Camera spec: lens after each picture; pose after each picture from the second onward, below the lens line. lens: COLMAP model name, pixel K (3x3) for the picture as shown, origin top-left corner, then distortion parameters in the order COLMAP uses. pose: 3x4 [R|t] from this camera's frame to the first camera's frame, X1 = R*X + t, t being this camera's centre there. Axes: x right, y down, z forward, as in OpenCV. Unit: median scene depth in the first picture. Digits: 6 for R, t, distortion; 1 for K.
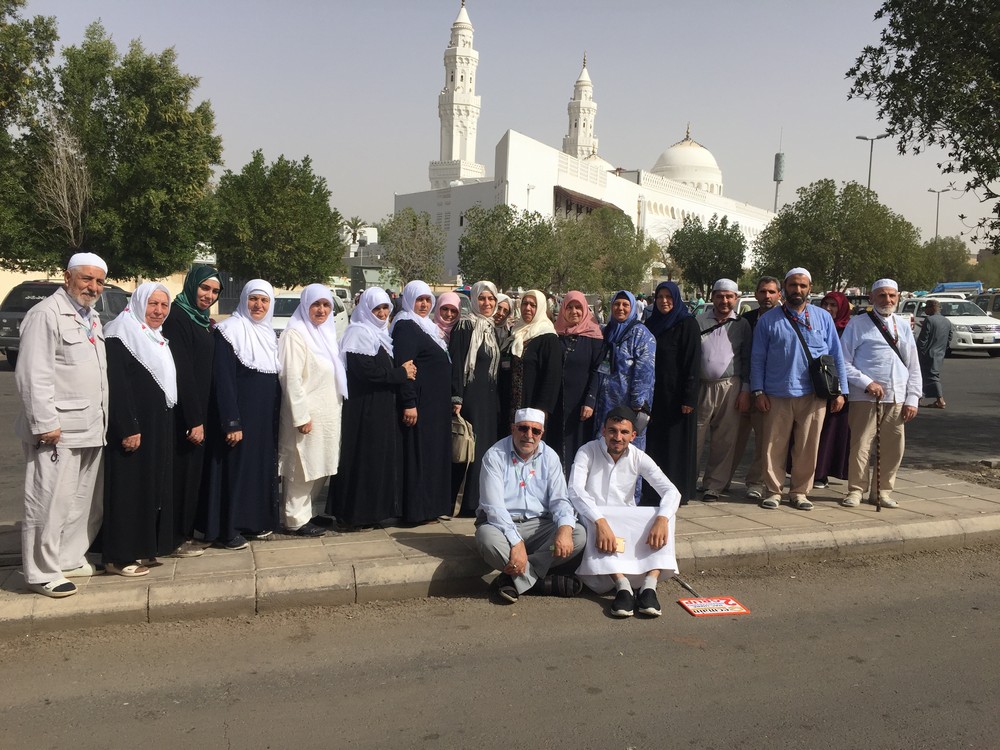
lens RADIAL K [[828.0, 0, 500.0], [0, 828.0, 375.0], [0, 0, 1]] dist [0.099364, -0.193705]
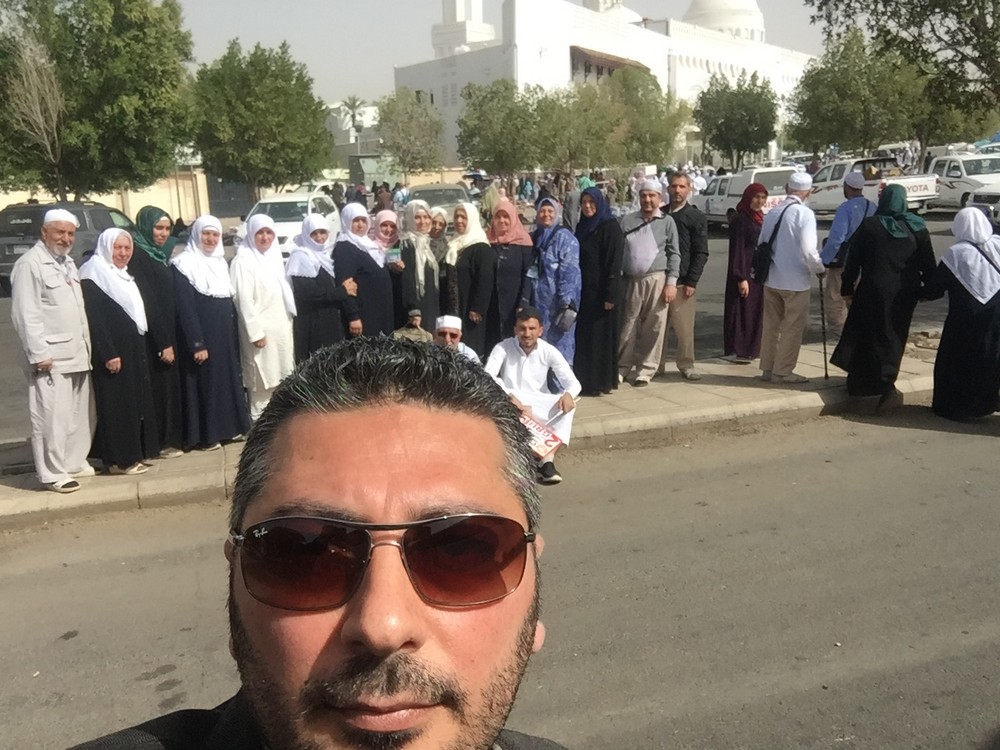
lens RADIAL K [[1062.4, 0, 580.5], [0, 1062.4, 372.2], [0, 0, 1]] dist [0.077488, -0.258858]
pose [[0.997511, -0.059728, -0.037471, 0.199674], [0.063776, 0.990931, 0.118270, -0.033361], [0.030068, -0.120365, 0.992274, -0.345986]]
